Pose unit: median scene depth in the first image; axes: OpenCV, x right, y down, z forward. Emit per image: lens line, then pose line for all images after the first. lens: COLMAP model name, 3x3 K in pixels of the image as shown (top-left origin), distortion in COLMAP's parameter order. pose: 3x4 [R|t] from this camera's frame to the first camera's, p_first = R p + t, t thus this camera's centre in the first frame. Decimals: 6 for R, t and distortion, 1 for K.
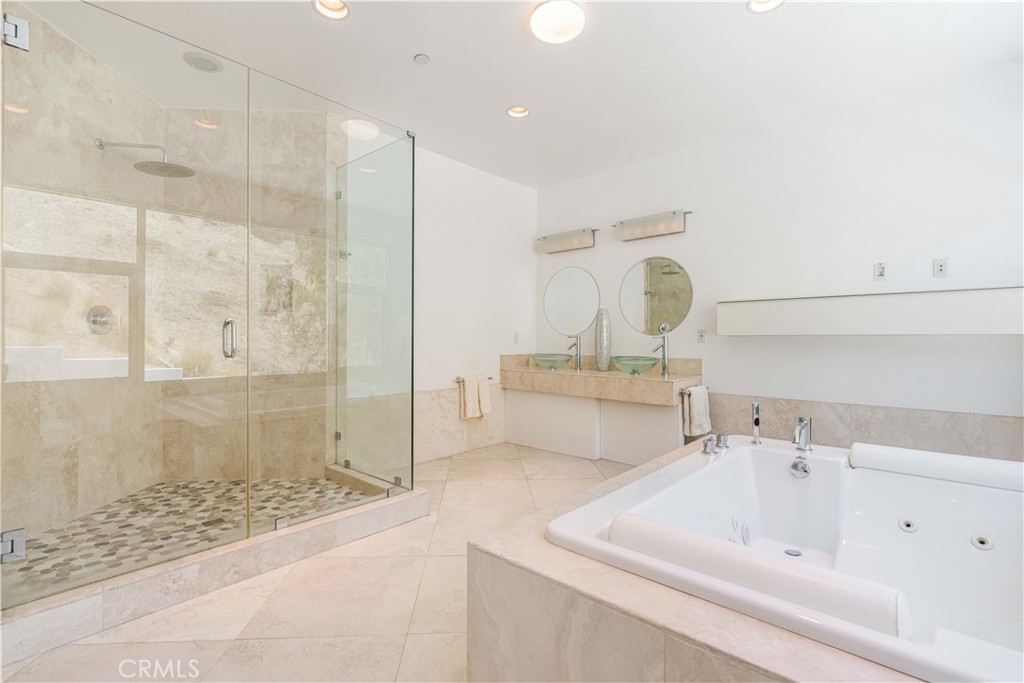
lens RADIAL K [[472.4, 0, 508.1], [0, 472.4, 341.7], [0, 0, 1]] dist [-0.009964, 0.000230]
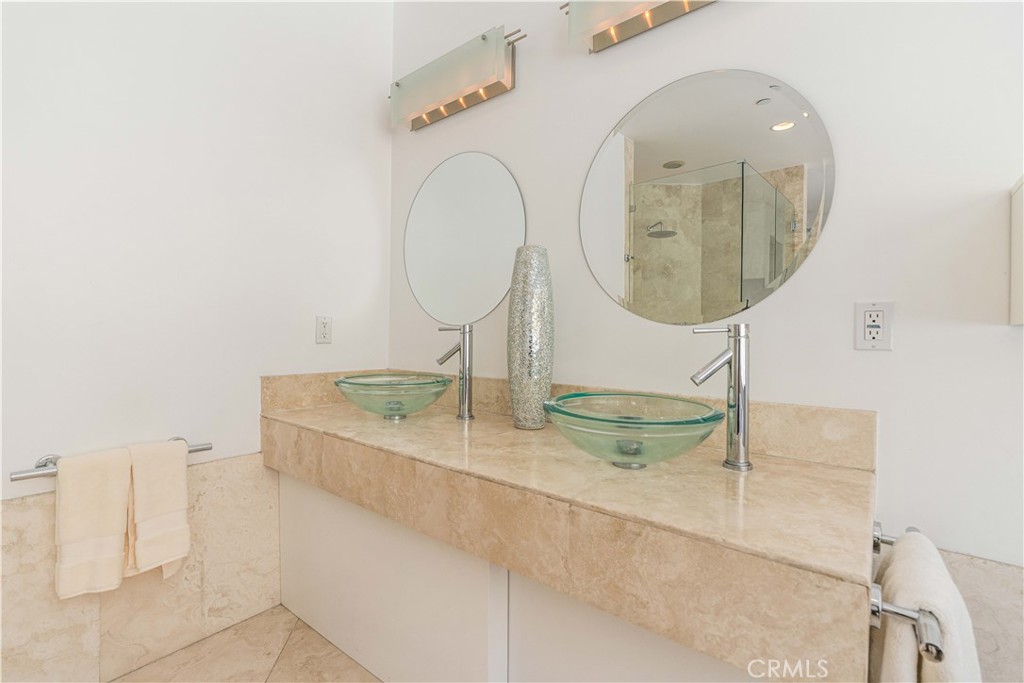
lens RADIAL K [[472.4, 0, 508.1], [0, 472.4, 341.7], [0, 0, 1]] dist [-0.009964, 0.000230]
pose [[0.997500, 0.007887, 0.070227, 0.156609], [-0.008367, 0.999944, 0.006540, -0.003222], [-0.070171, -0.007111, 0.997510, 0.641555]]
